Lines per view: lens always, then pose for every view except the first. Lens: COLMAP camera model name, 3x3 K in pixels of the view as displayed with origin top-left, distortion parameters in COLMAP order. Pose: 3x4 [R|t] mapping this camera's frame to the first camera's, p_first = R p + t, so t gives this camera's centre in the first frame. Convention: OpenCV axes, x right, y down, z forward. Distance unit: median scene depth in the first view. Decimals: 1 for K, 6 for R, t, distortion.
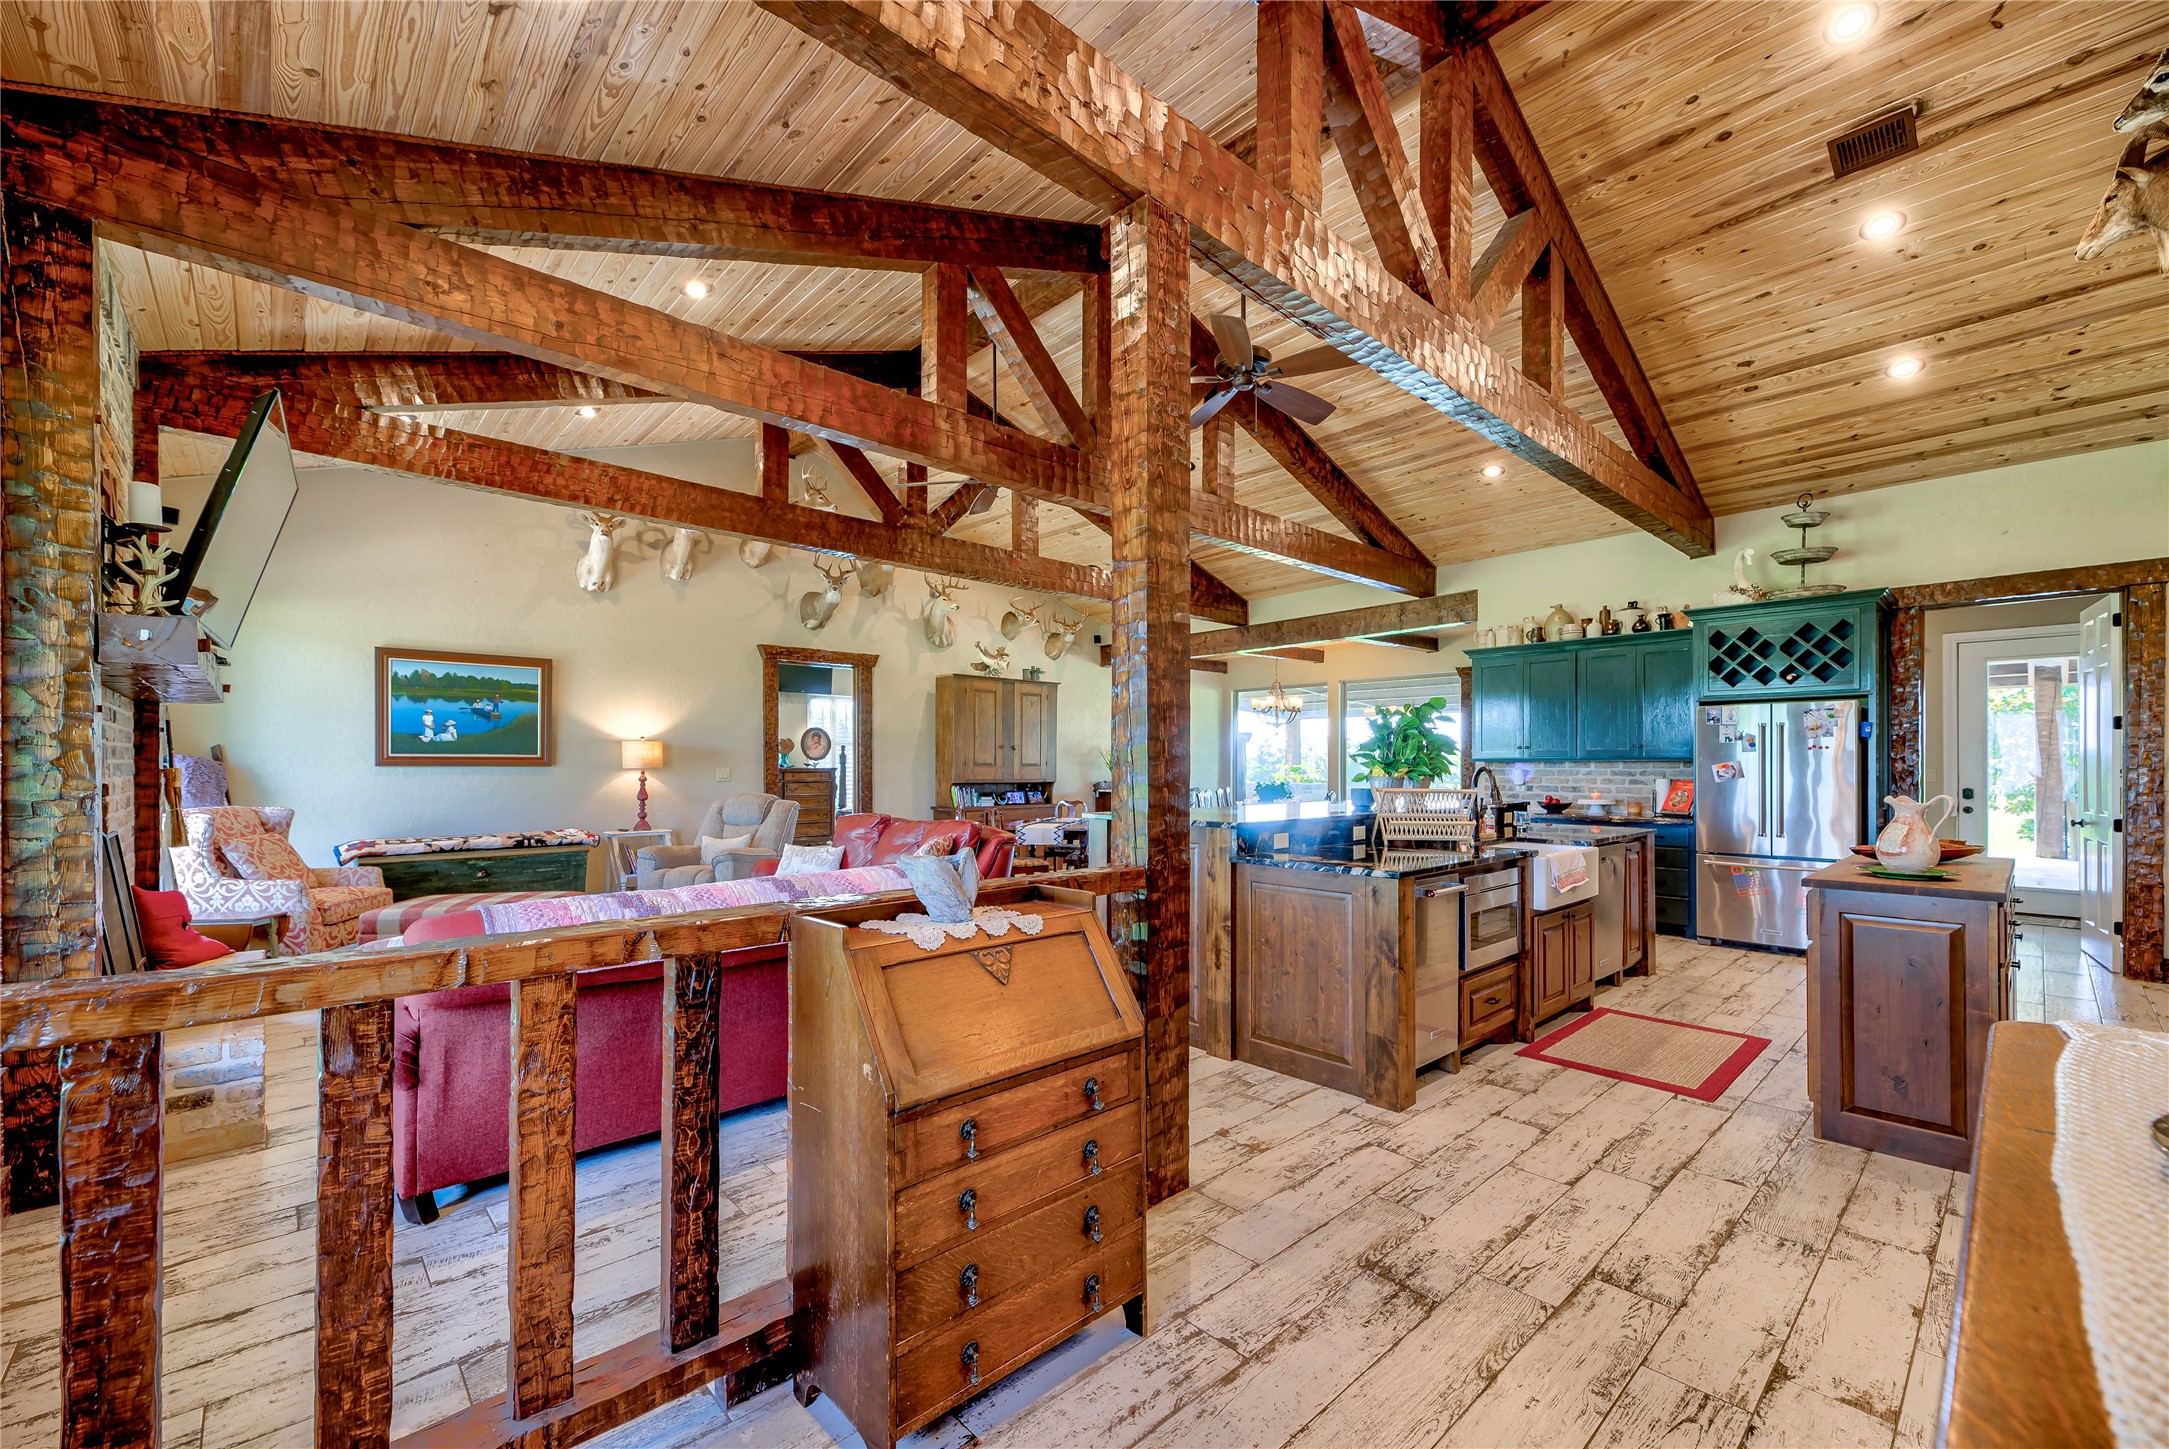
lens RADIAL K [[876.3, 0, 1088.4], [0, 876.3, 765.8], [0, 0, 1]] dist [0.012432, -0.003452]
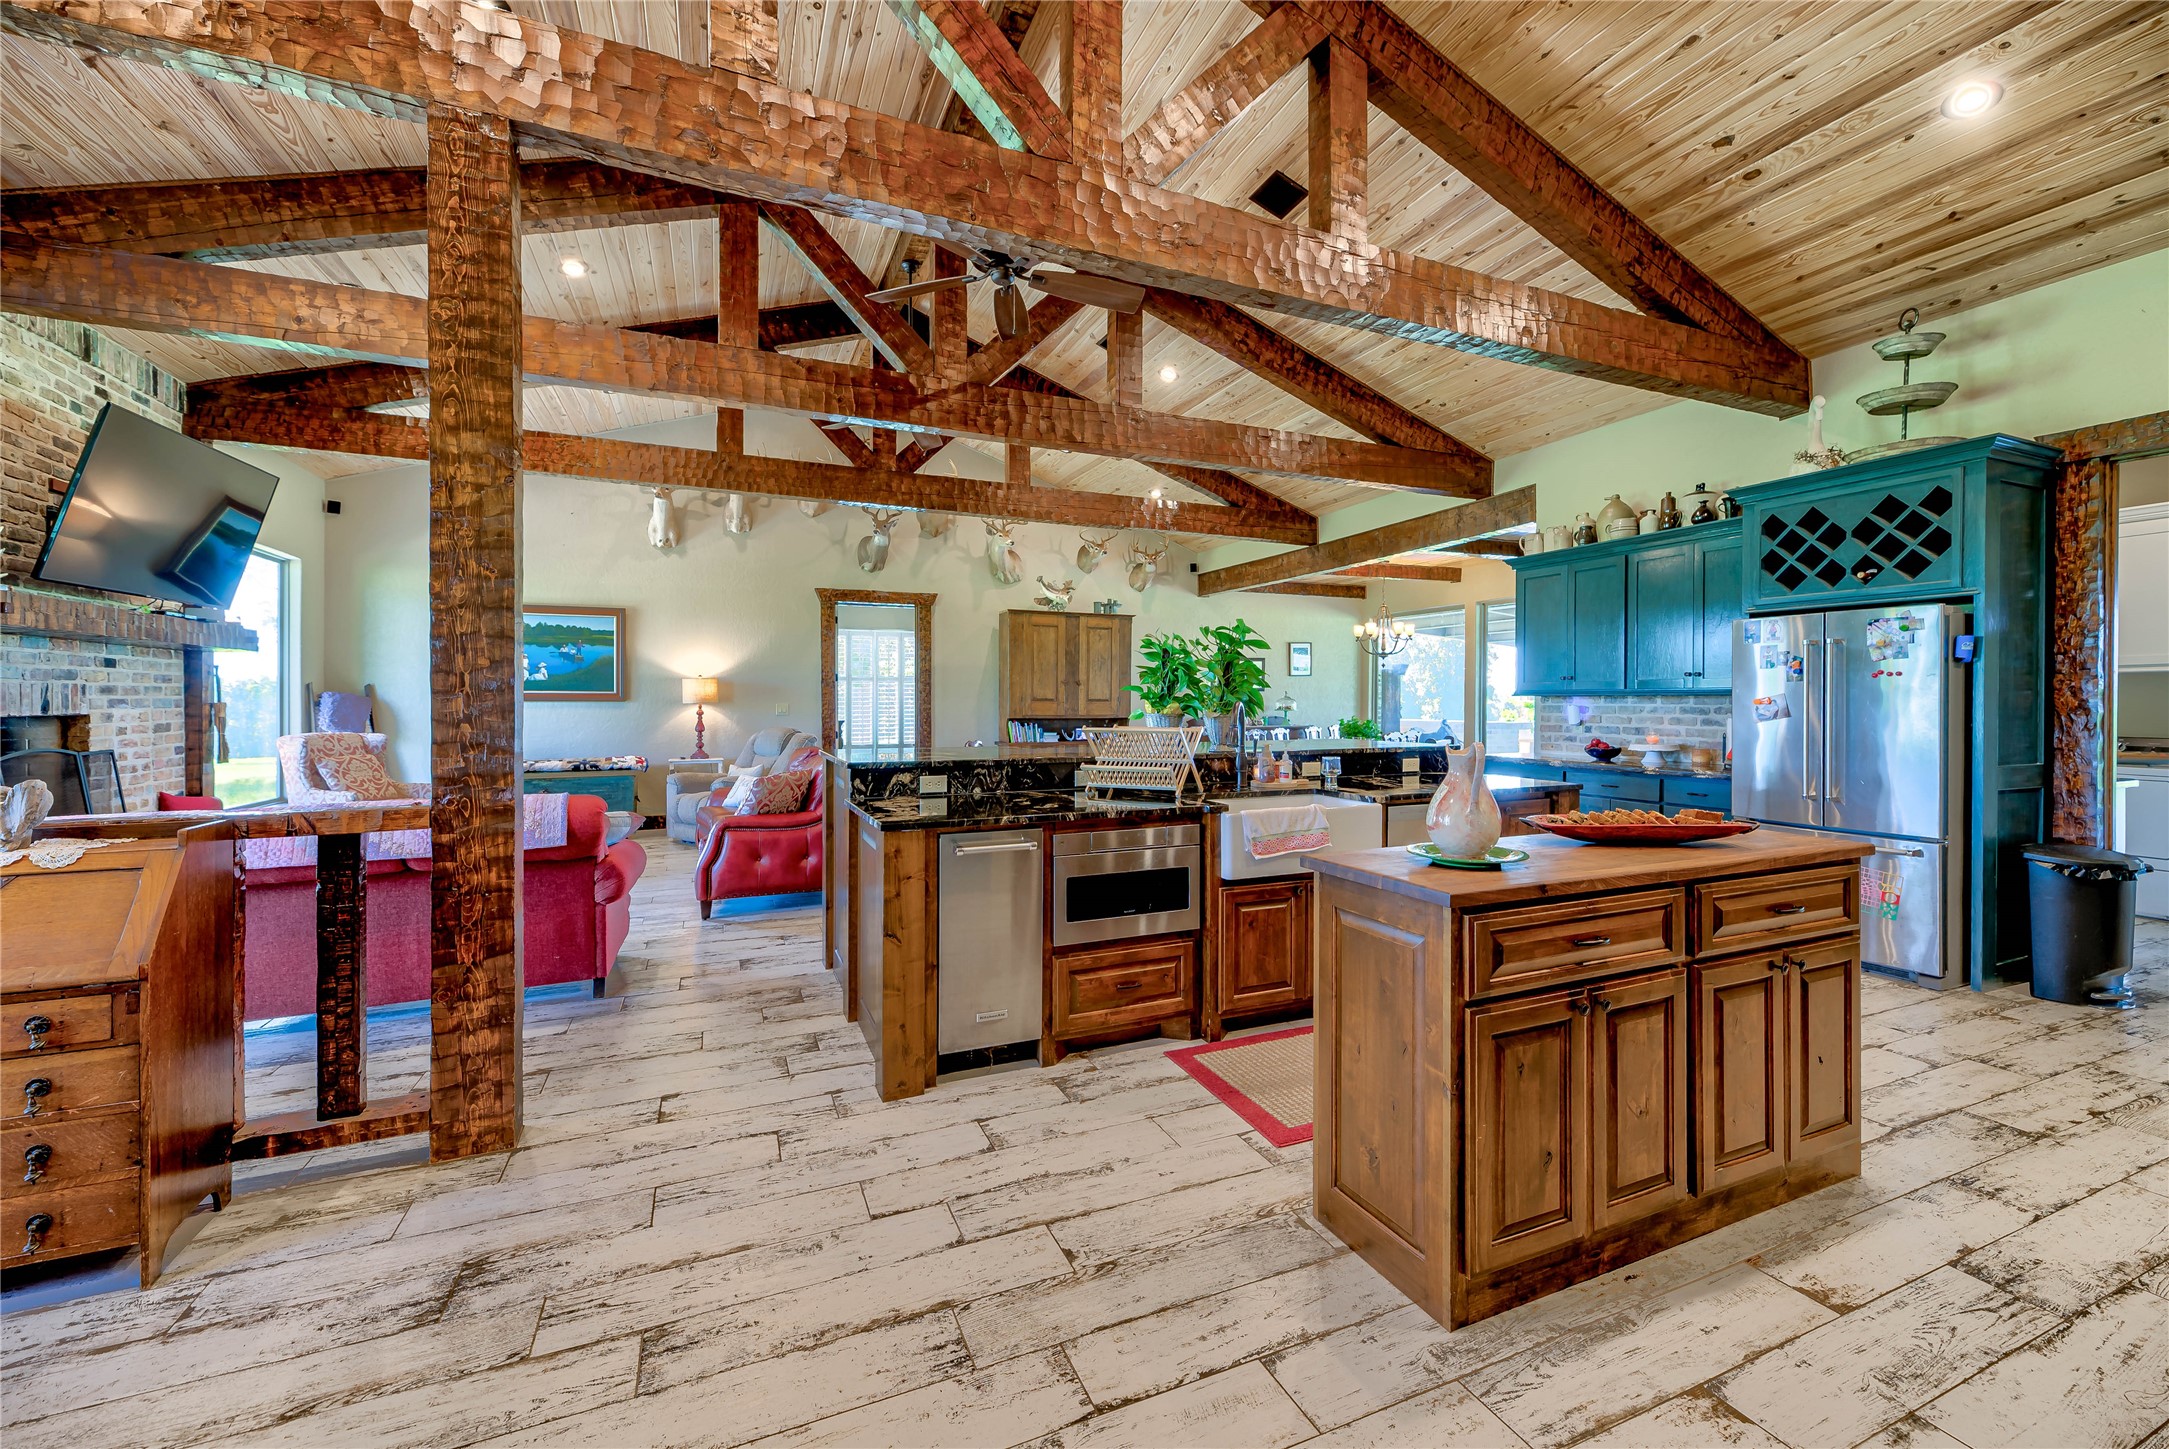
lens RADIAL K [[876.3, 0, 1107.5], [0, 876.3, 706.9], [0, 0, 1]] dist [0.012432, -0.003452]
pose [[0.947146, 0.001881, -0.320796, 0.444258], [0.000042, 0.999982, 0.005986, 0.001189], [0.320802, -0.005683, 0.947129, 0.135846]]
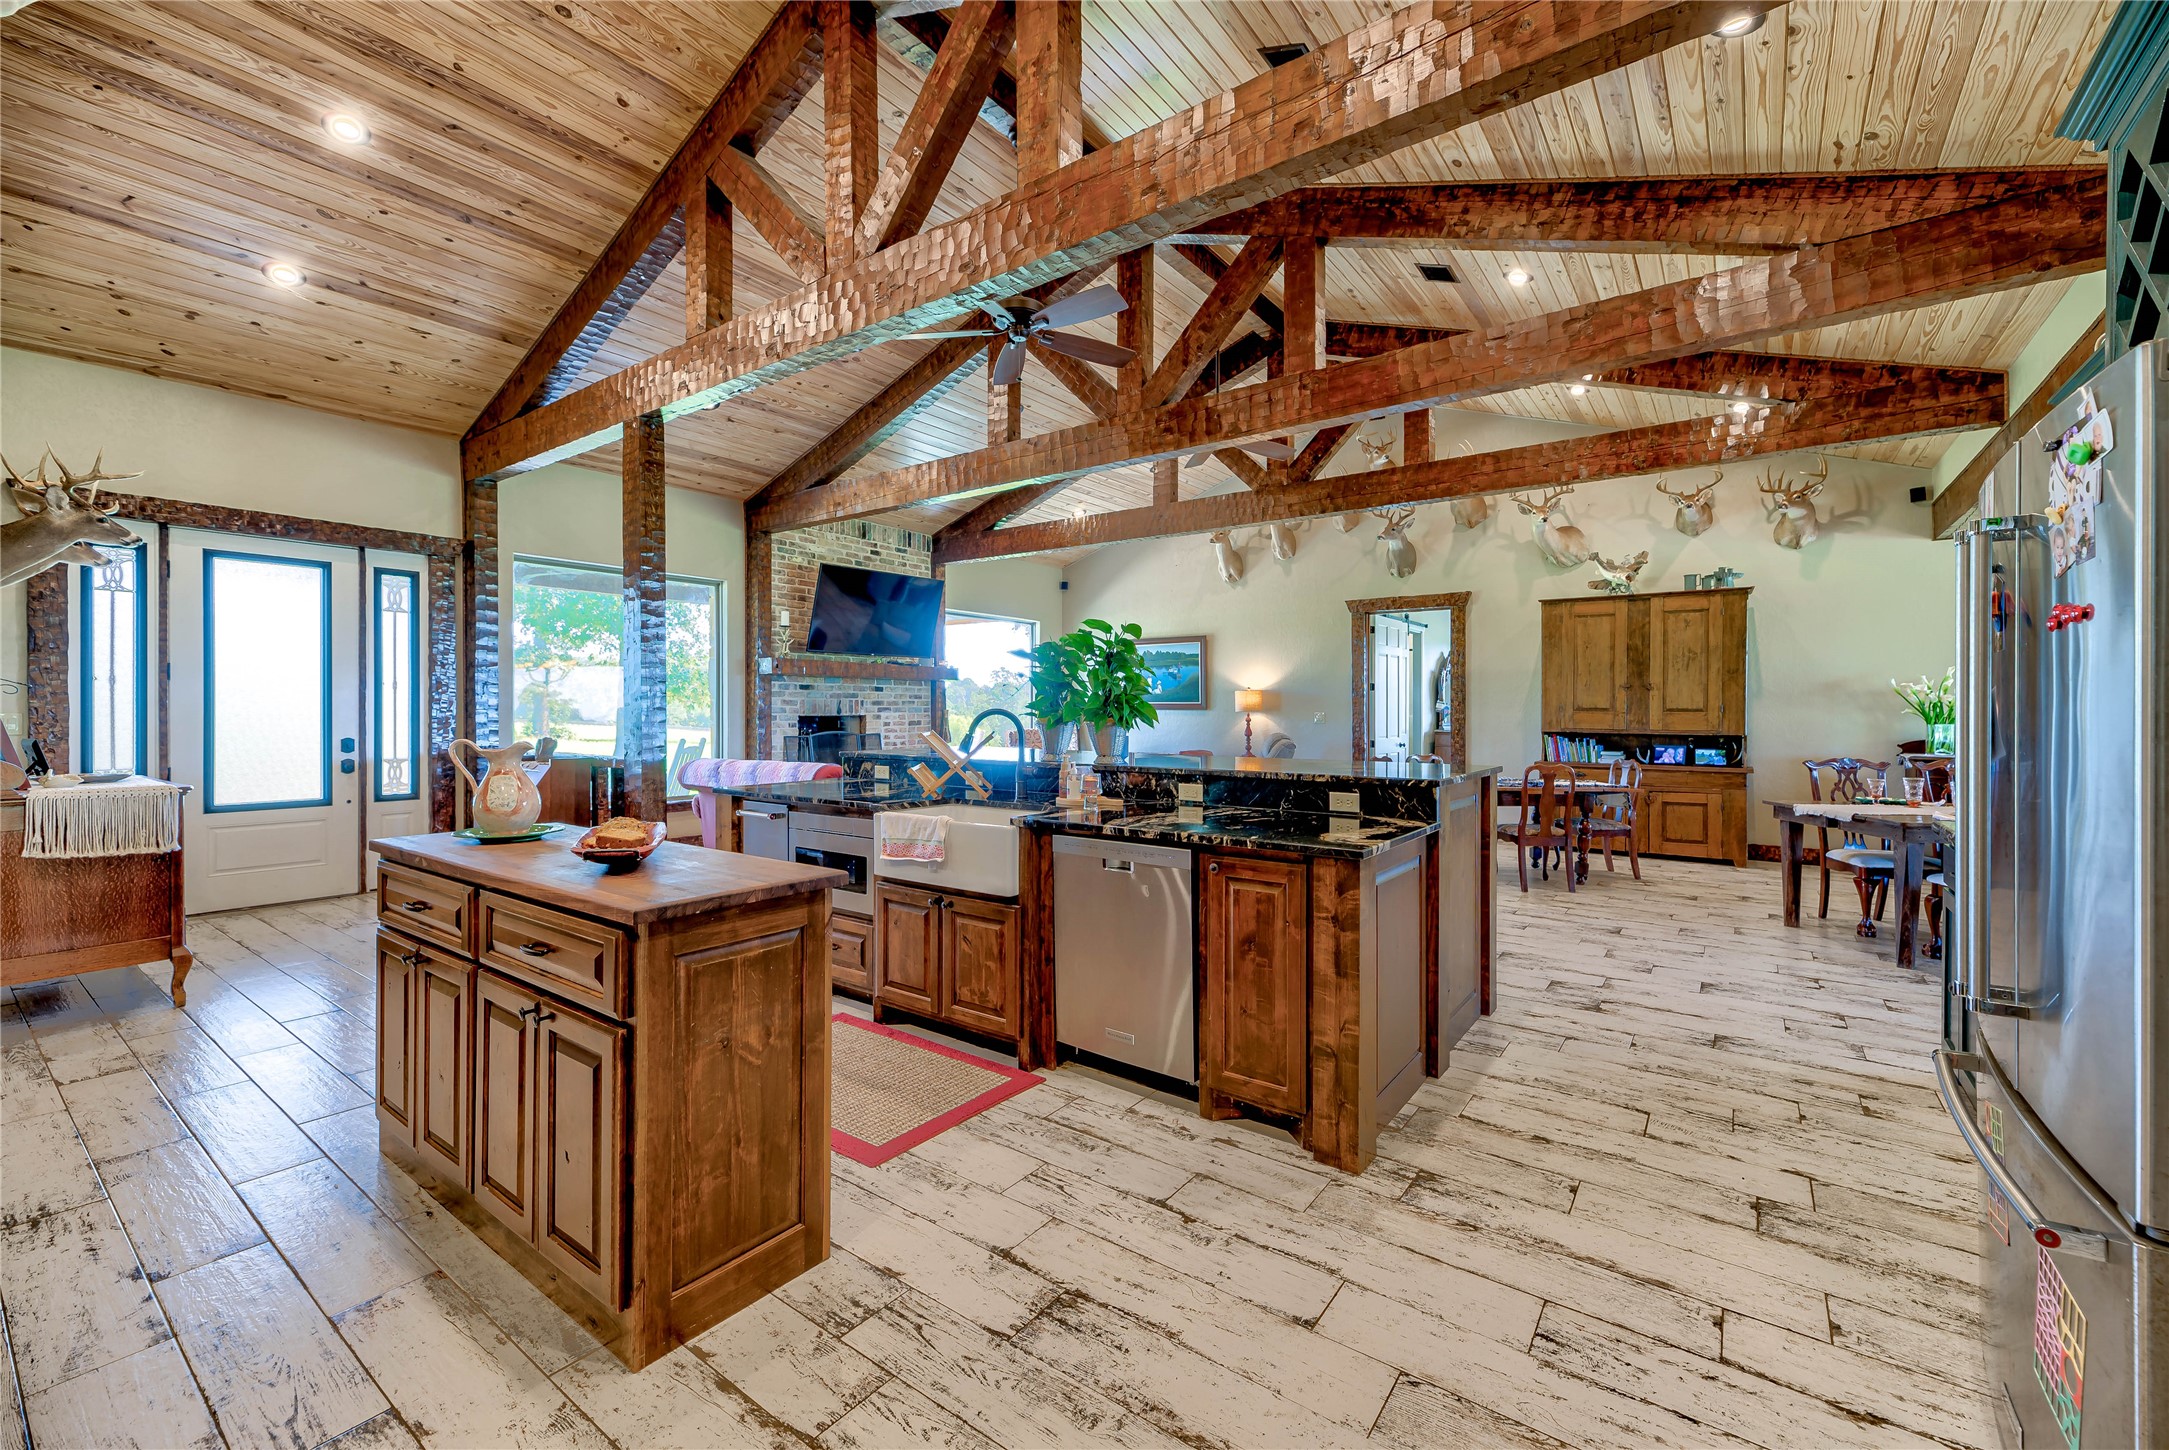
lens RADIAL K [[876.3, 0, 1116.1], [0, 876.3, 715.9], [0, 0, 1]] dist [0.012432, -0.003452]
pose [[0.200440, 0.006809, -0.979682, 0.936789], [-0.004099, 0.999973, 0.006111, 0.002079], [0.979697, 0.002791, 0.200463, 0.706546]]
